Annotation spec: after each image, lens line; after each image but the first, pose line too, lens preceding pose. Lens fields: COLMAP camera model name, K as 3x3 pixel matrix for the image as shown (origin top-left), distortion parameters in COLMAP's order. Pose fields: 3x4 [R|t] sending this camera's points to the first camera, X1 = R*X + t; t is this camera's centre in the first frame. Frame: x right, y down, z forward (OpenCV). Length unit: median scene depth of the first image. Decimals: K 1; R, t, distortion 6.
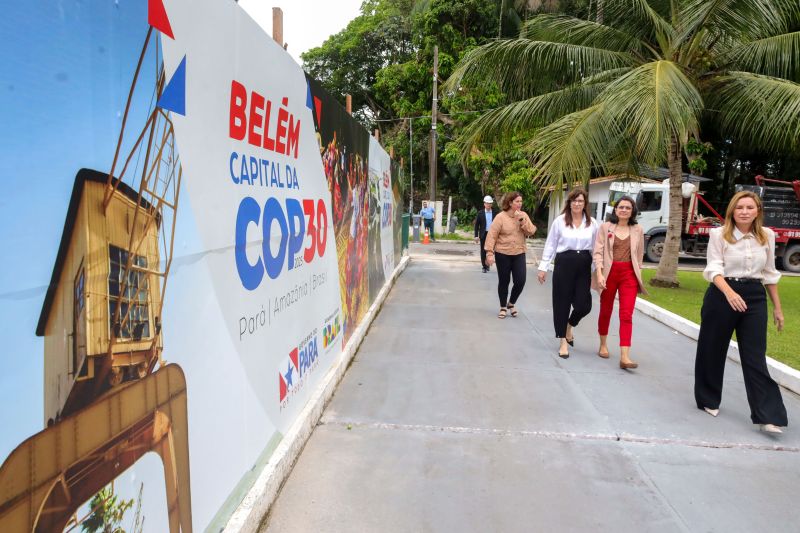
lens RADIAL K [[533.0, 0, 404.3], [0, 533.0, 270.0], [0, 0, 1]] dist [0.019018, -0.014646]
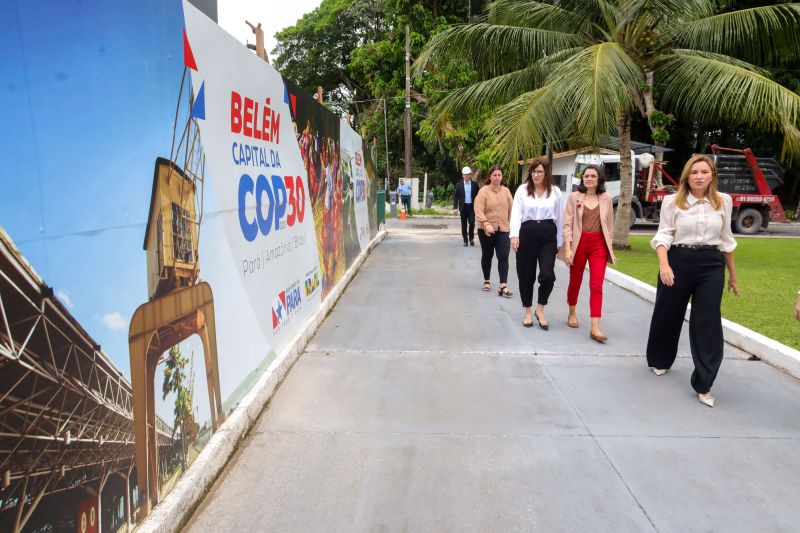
lens RADIAL K [[533.0, 0, 400.2], [0, 533.0, 264.3], [0, 0, 1]] dist [0.019018, -0.014646]
pose [[0.999171, -0.033213, 0.023531, 0.045819], [0.032506, 0.999027, 0.029813, 0.045519], [-0.024498, -0.029024, 0.999278, -0.264988]]
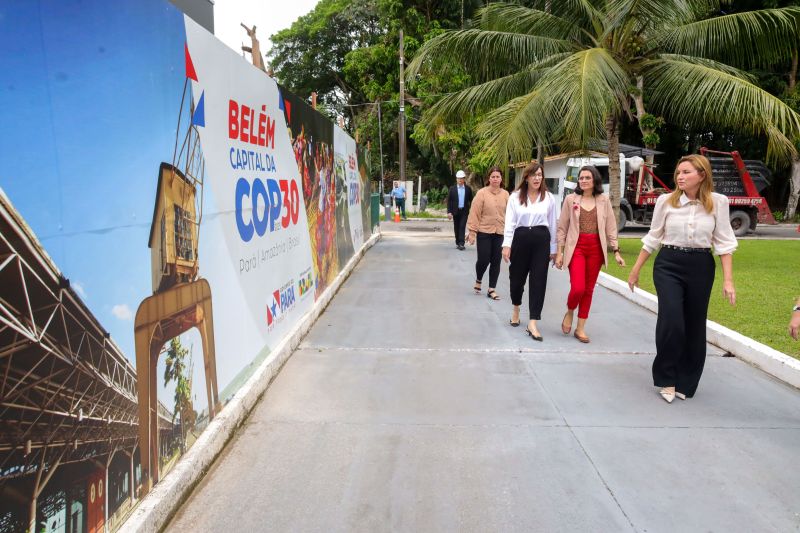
lens RADIAL K [[533.0, 0, 391.2], [0, 533.0, 268.4], [0, 0, 1]] dist [0.019018, -0.014646]
pose [[0.999388, -0.030701, 0.016747, 0.055080], [0.030157, 0.999039, 0.031791, 0.050413], [-0.017707, -0.031267, 0.999354, -0.311749]]
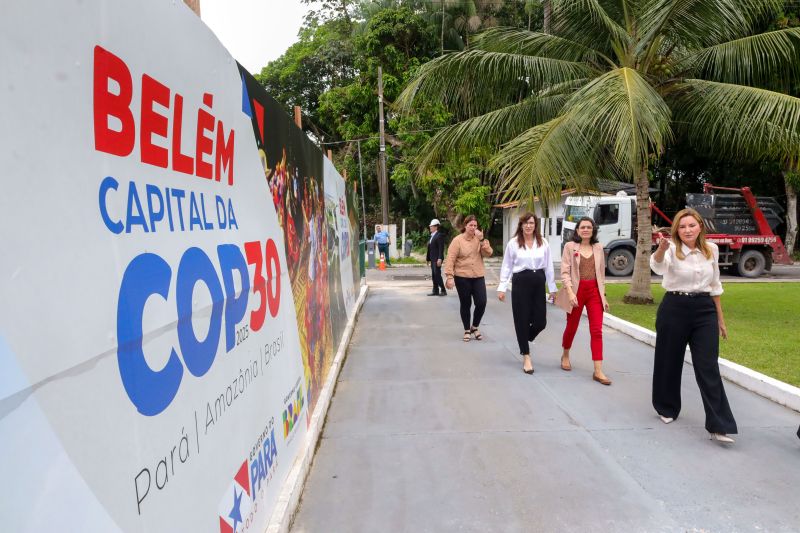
lens RADIAL K [[533.0, 0, 402.0], [0, 533.0, 274.6], [0, 0, 1]] dist [0.019018, -0.014646]
pose [[0.994585, -0.058508, 0.085888, -0.042725], [0.061351, 0.997639, -0.030850, -0.051731], [-0.083880, 0.035953, 0.995827, 0.261904]]
